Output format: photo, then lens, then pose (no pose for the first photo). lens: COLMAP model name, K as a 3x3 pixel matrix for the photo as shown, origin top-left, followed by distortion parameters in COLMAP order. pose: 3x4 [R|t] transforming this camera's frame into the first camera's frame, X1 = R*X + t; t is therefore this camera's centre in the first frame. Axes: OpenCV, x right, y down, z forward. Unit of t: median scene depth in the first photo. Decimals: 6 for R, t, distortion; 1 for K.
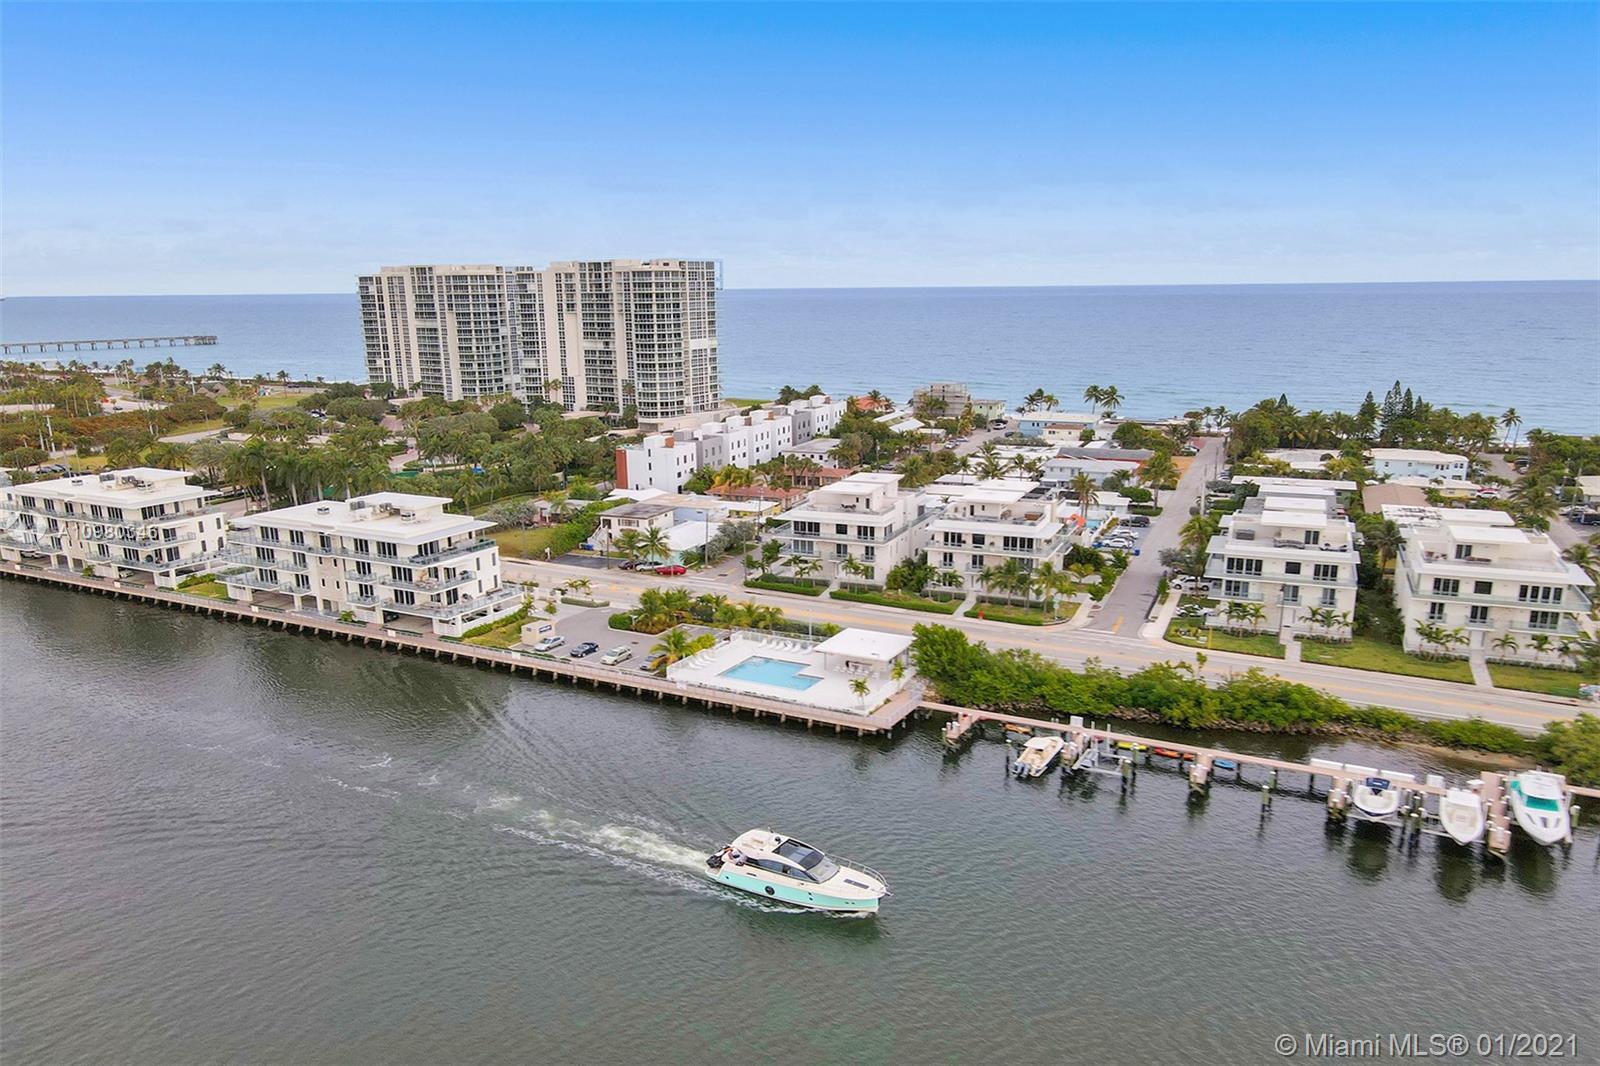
lens RADIAL K [[1169.8, 0, 803.8], [0, 1169.8, 606.2], [0, 0, 1]] dist [-0.012815, 0.047092]
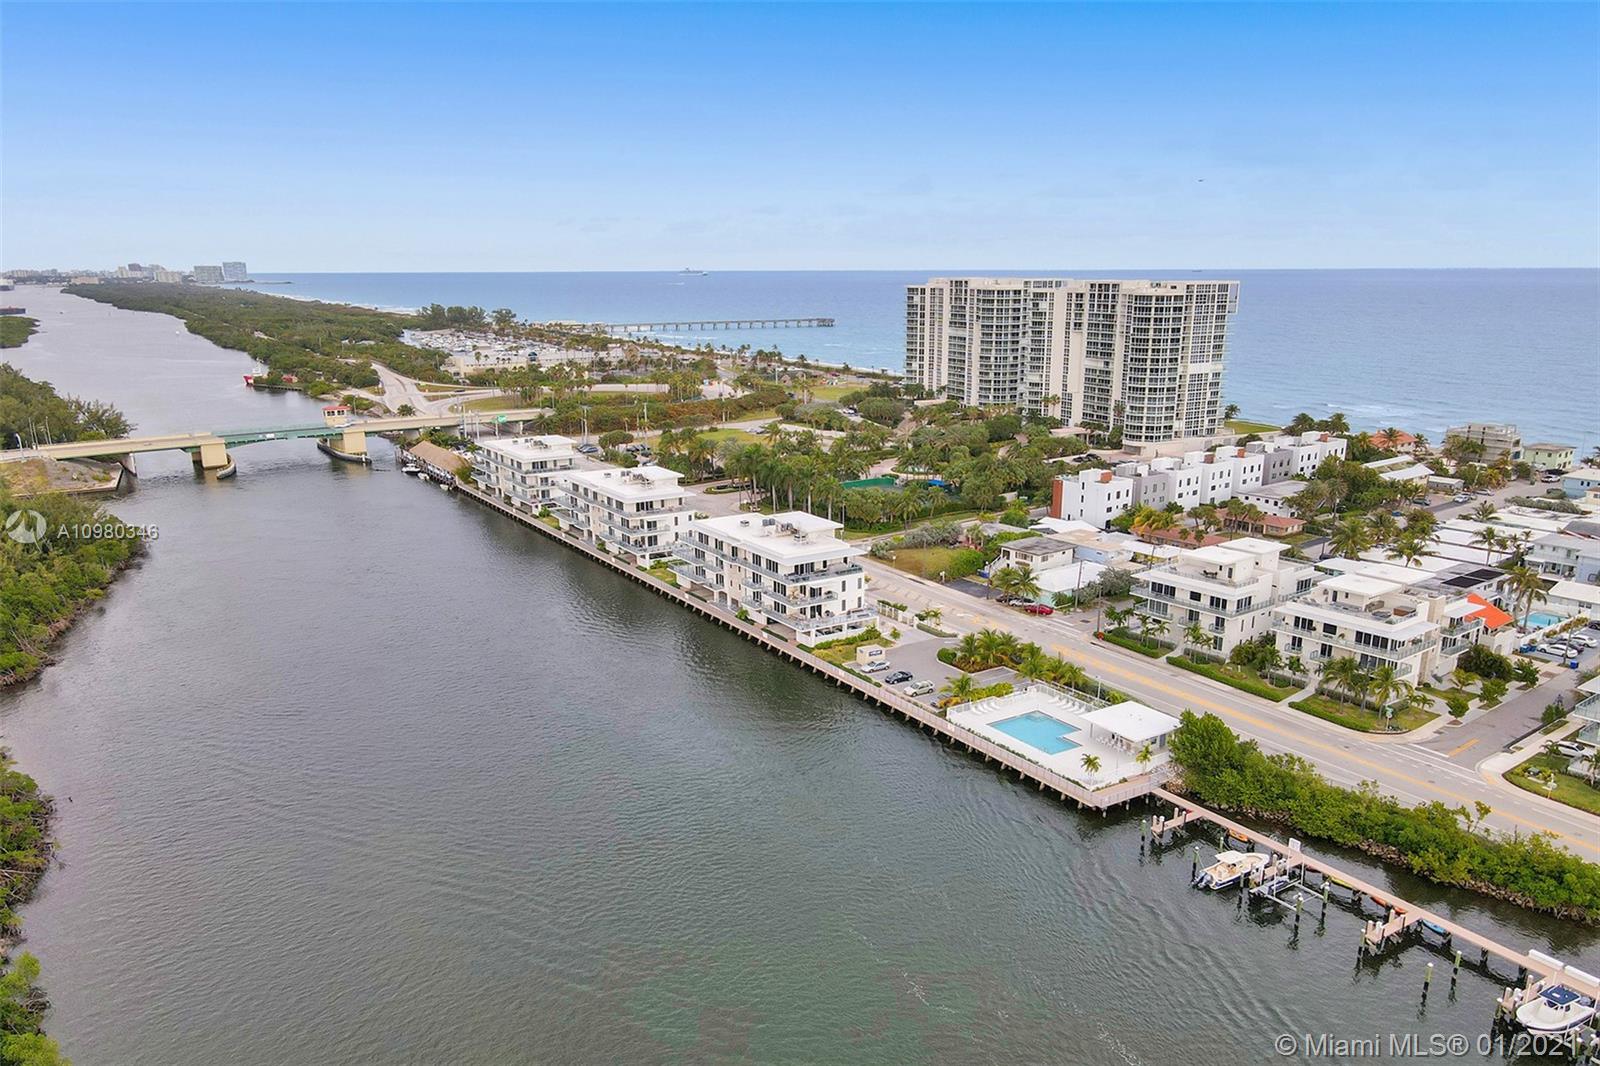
lens RADIAL K [[1169.8, 0, 803.8], [0, 1169.8, 606.2], [0, 0, 1]] dist [-0.012815, 0.047092]
pose [[0.875310, 0.142877, -0.461972, 0.205455], [-0.134776, 0.989579, 0.050690, -0.063908], [0.464400, 0.017893, 0.885445, -0.040145]]
